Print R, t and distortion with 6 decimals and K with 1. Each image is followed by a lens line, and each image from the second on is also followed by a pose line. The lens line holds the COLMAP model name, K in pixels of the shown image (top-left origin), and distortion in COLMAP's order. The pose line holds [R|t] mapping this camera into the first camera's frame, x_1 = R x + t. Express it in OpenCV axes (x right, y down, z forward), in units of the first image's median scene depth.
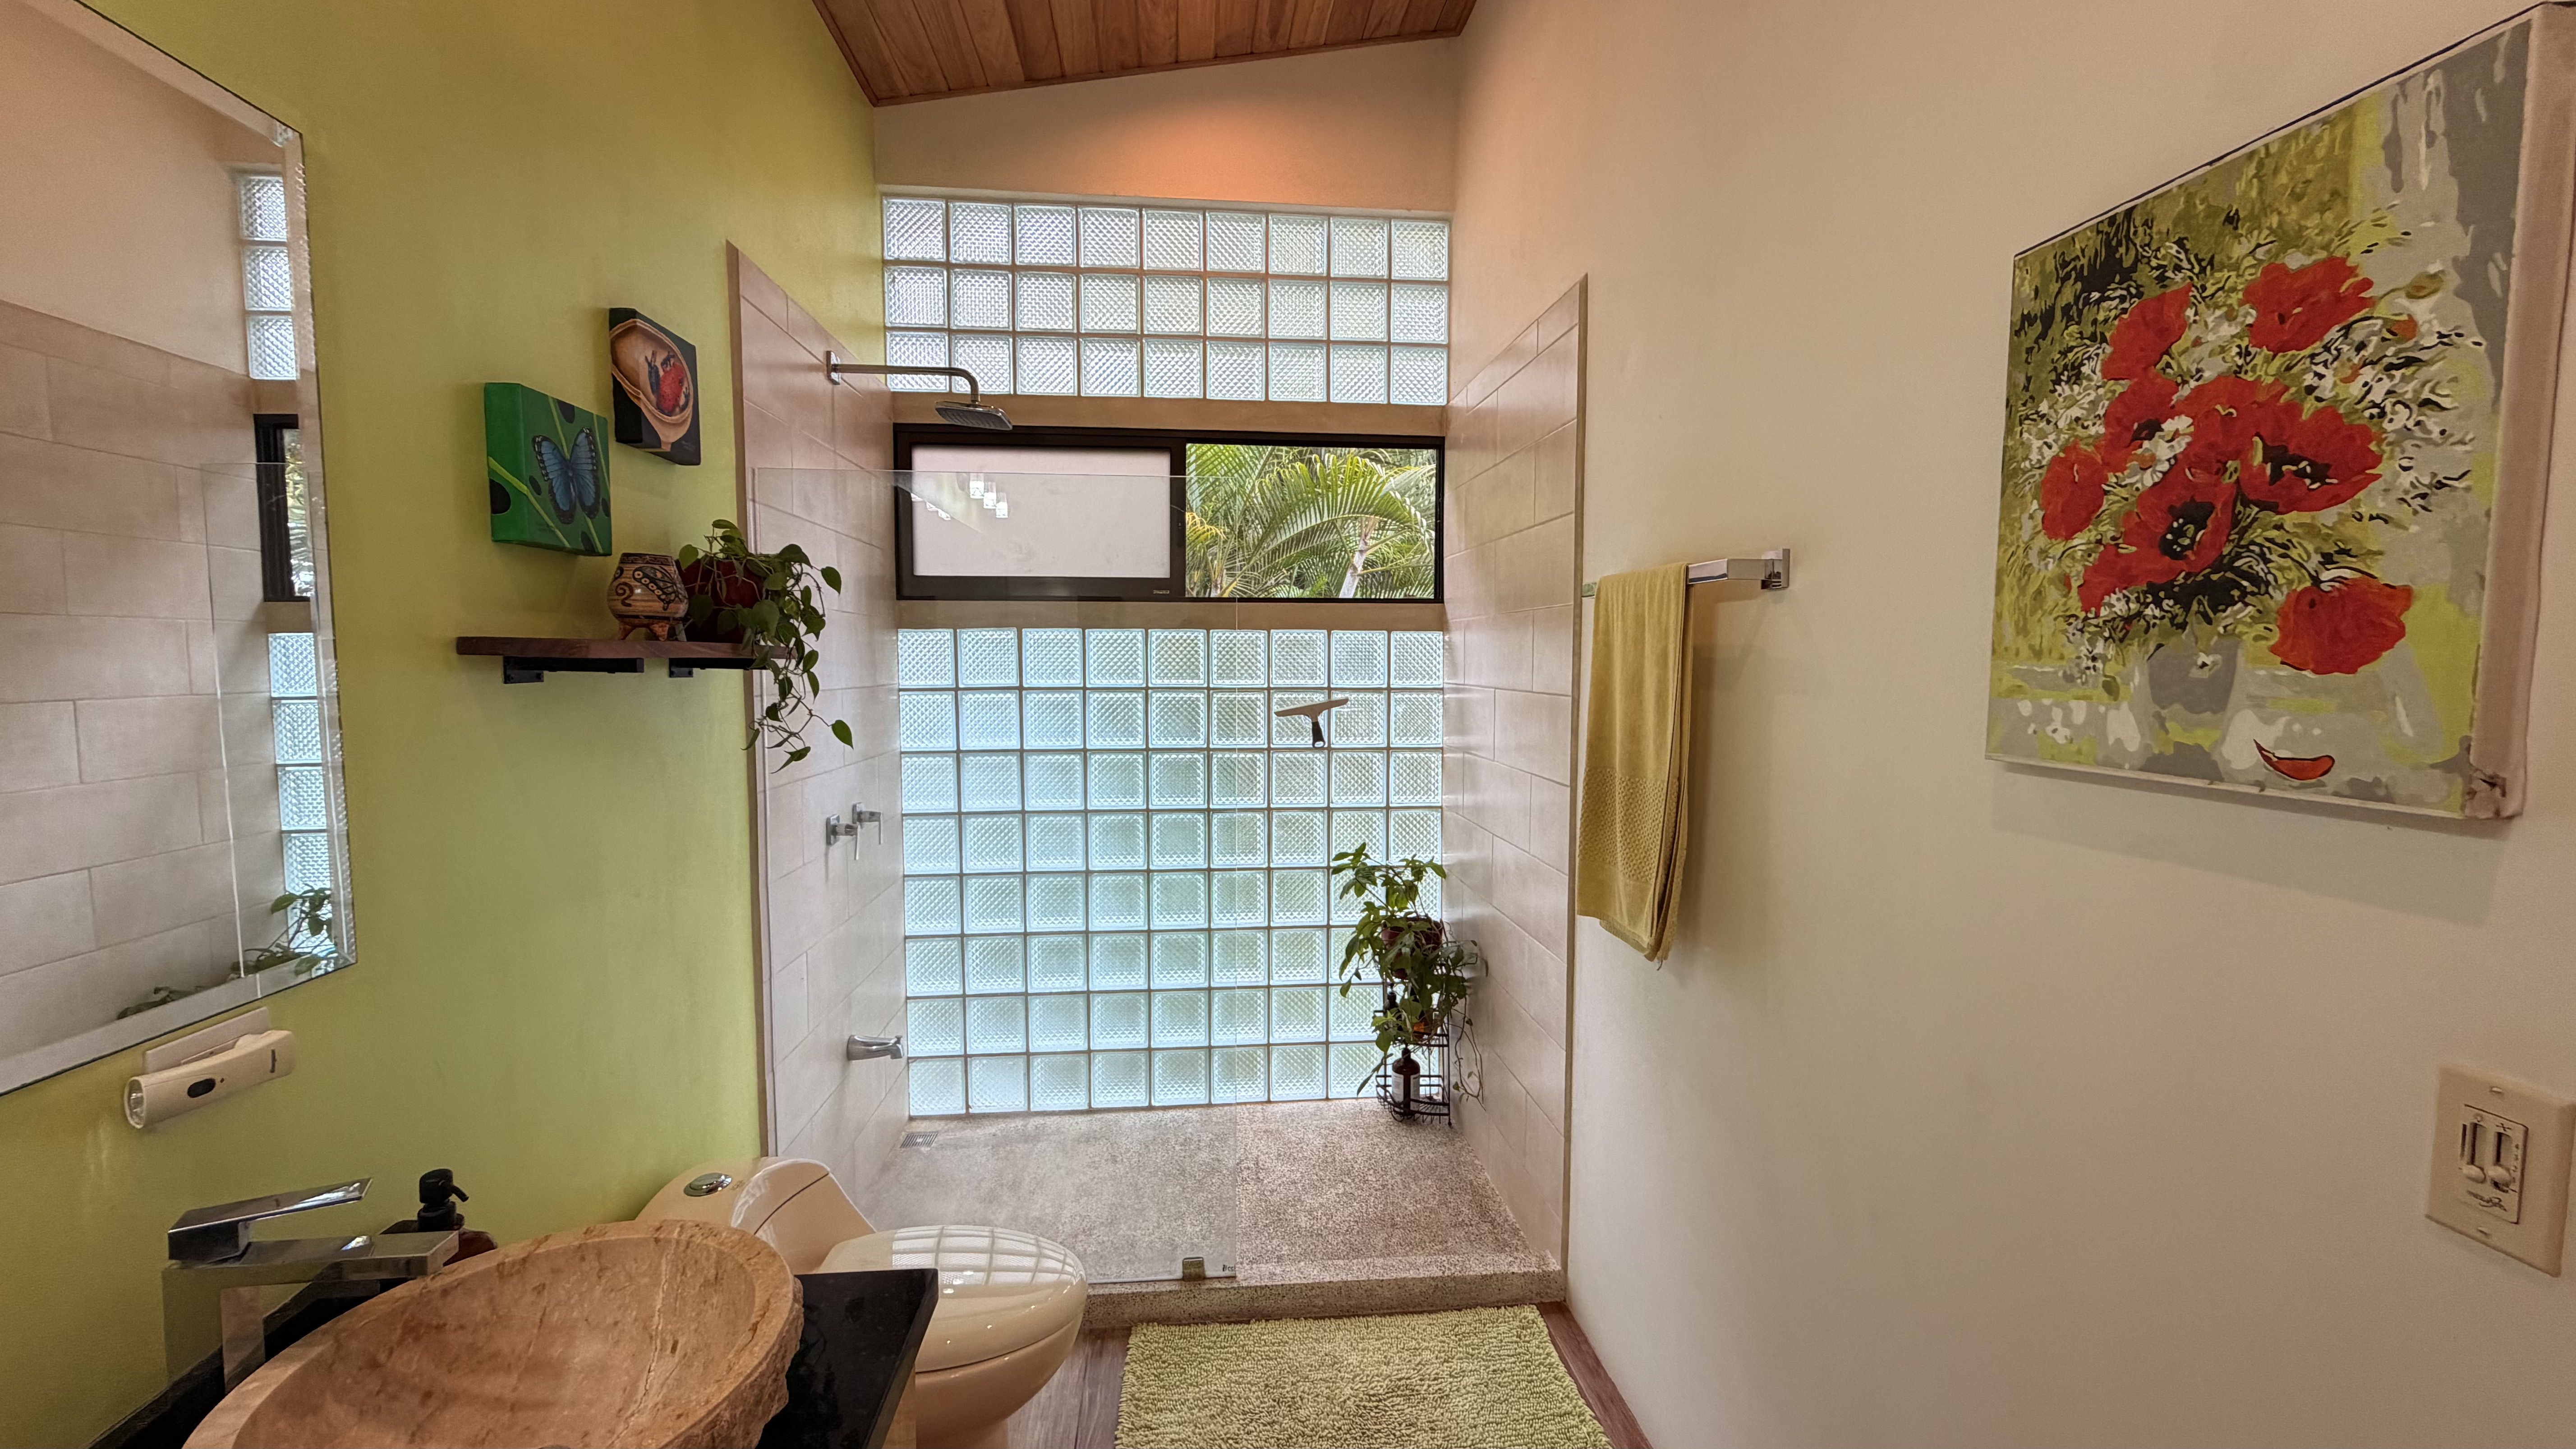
lens RADIAL K [[1025.8, 0, 1286.5], [0, 1025.8, 726.9], [0, 0, 1]] dist [-0.000940, -0.000242]
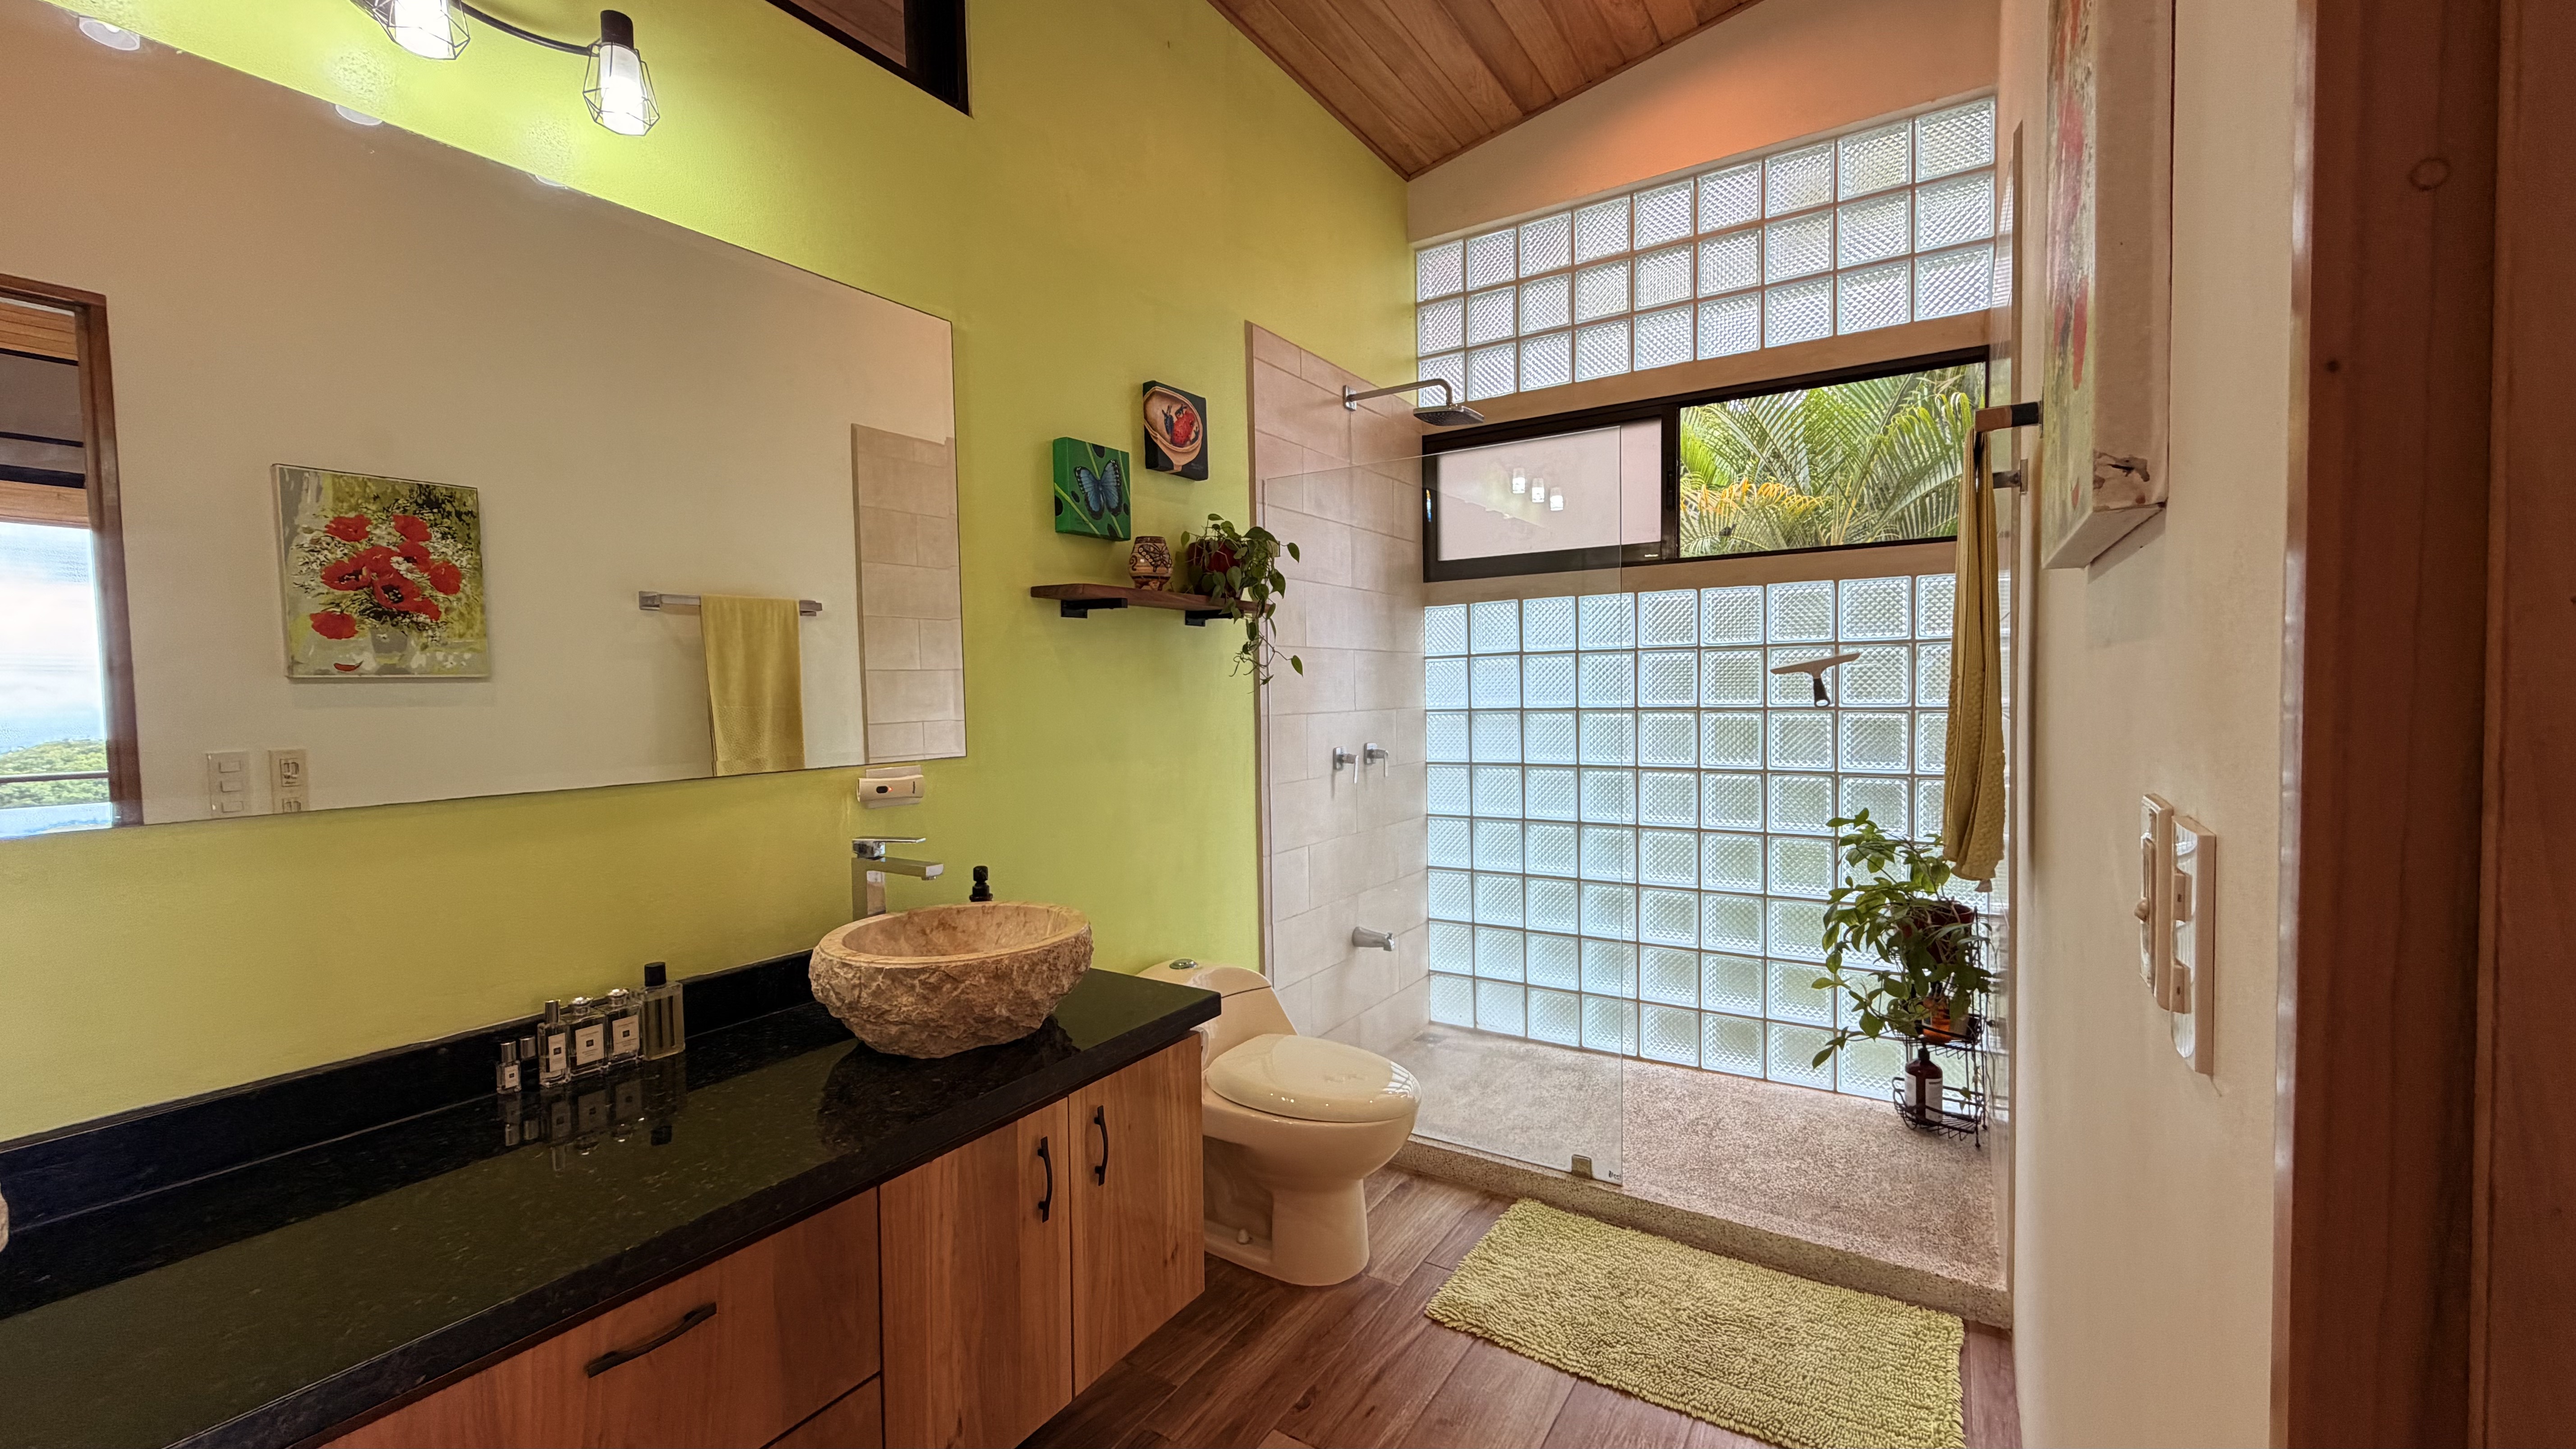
lens RADIAL K [[1025.8, 0, 1283.9], [0, 1025.8, 725.5], [0, 0, 1]] dist [-0.000940, -0.000242]
pose [[0.781652, 0.007934, -0.623664, 0.242107], [-0.021991, 0.999648, -0.014845, 0.064993], [0.623327, 0.025319, 0.781551, -0.034076]]
